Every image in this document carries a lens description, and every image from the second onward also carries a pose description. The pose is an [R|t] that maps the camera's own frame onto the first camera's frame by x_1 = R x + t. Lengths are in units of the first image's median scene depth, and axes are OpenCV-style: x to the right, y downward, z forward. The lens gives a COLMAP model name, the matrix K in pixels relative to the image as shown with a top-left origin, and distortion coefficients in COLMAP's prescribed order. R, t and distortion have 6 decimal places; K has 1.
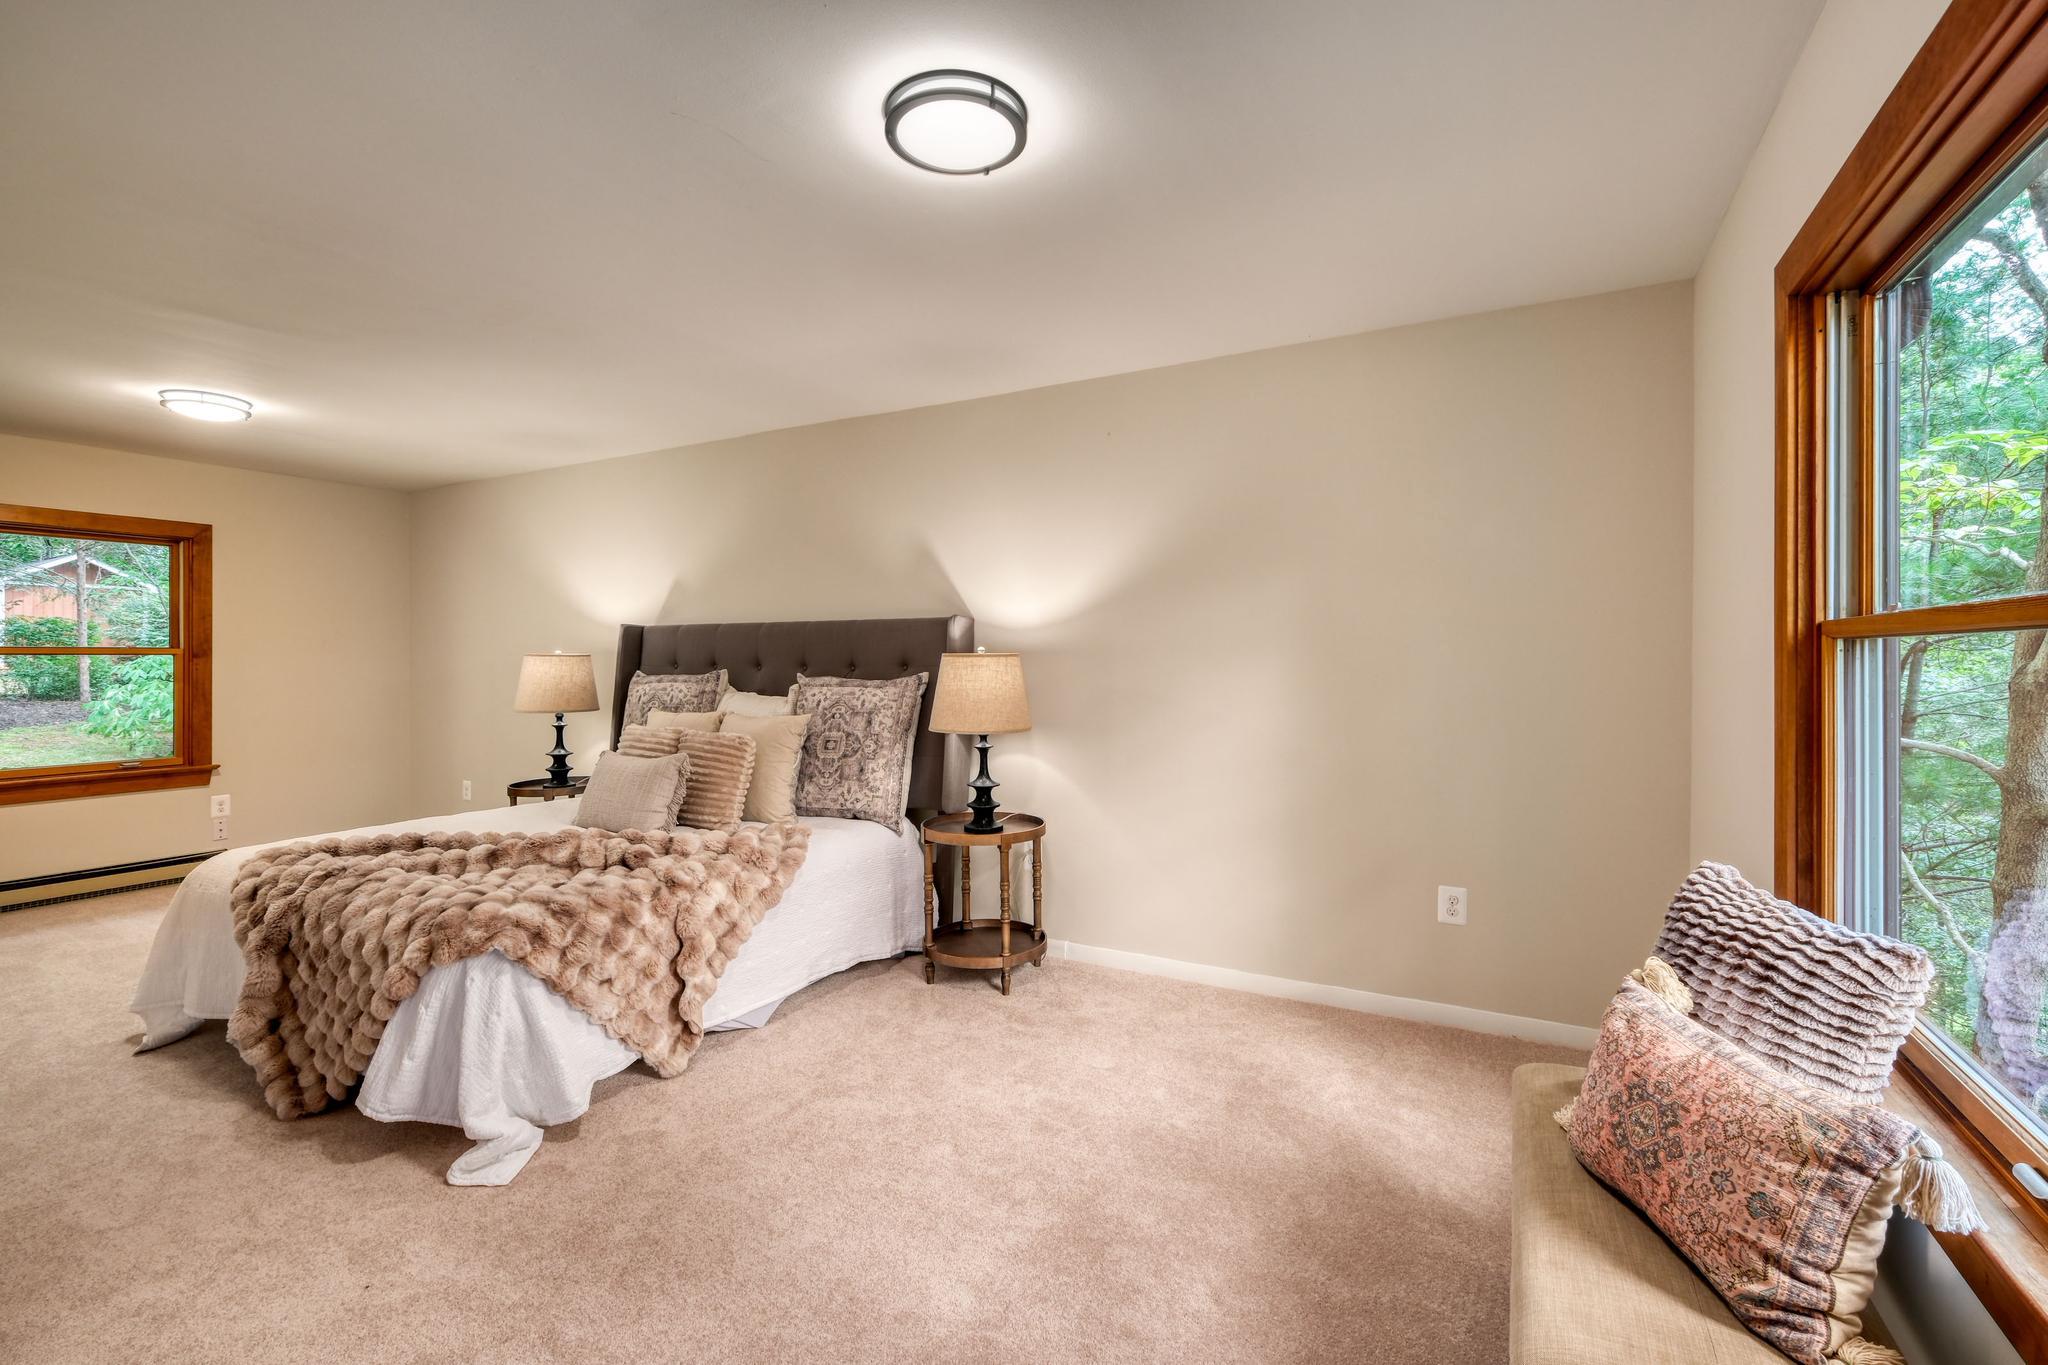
lens RADIAL K [[910.9, 0, 1019.8], [0, 910.9, 642.9], [0, 0, 1]] dist [-0.002433, -0.000711]
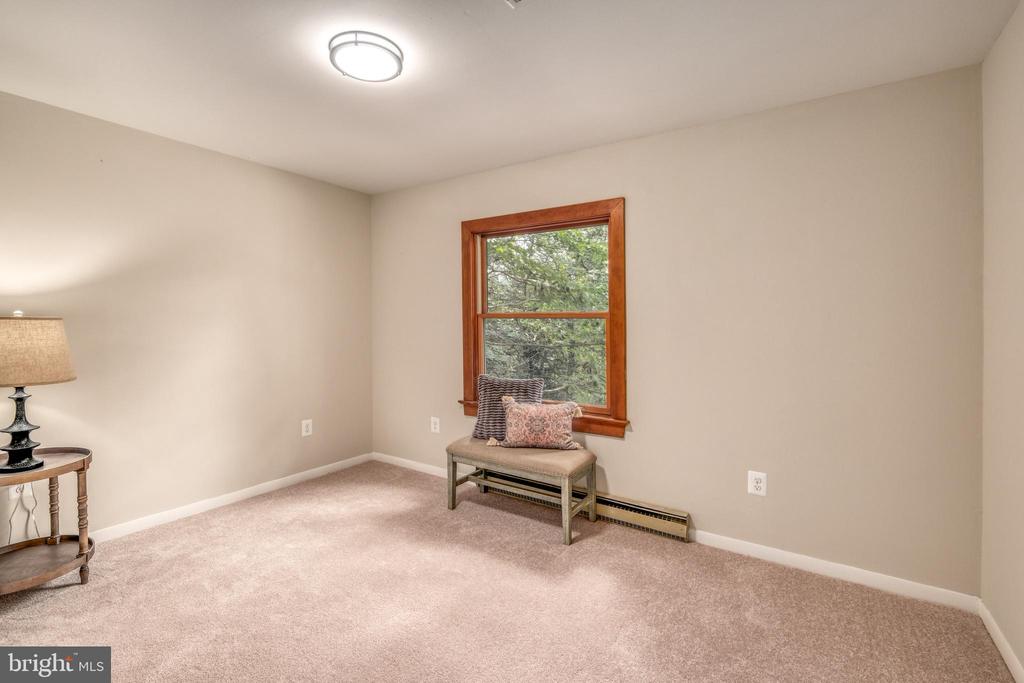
lens RADIAL K [[455.4, 0, 509.9], [0, 455.4, 321.7], [0, 0, 1]] dist [-0.002433, -0.000711]
pose [[0.088267, 0.010042, 0.996046, -0.647386], [-0.018509, 0.999793, -0.008439, 0.012993], [-0.995925, -0.017691, 0.088434, 0.379531]]
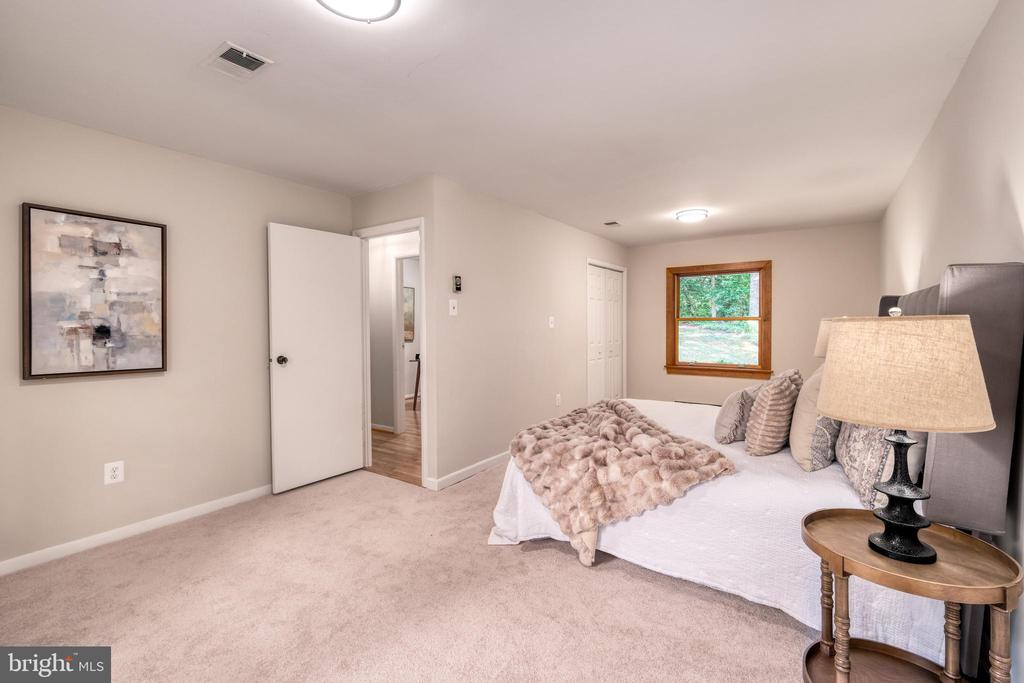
lens RADIAL K [[455.4, 0, 509.9], [0, 455.4, 321.7], [0, 0, 1]] dist [-0.002433, -0.000711]
pose [[-0.108093, 0.001153, -0.994140, 0.425584], [0.019778, 0.999804, -0.000991, 0.010081], [0.993944, -0.019769, -0.108095, 0.826985]]
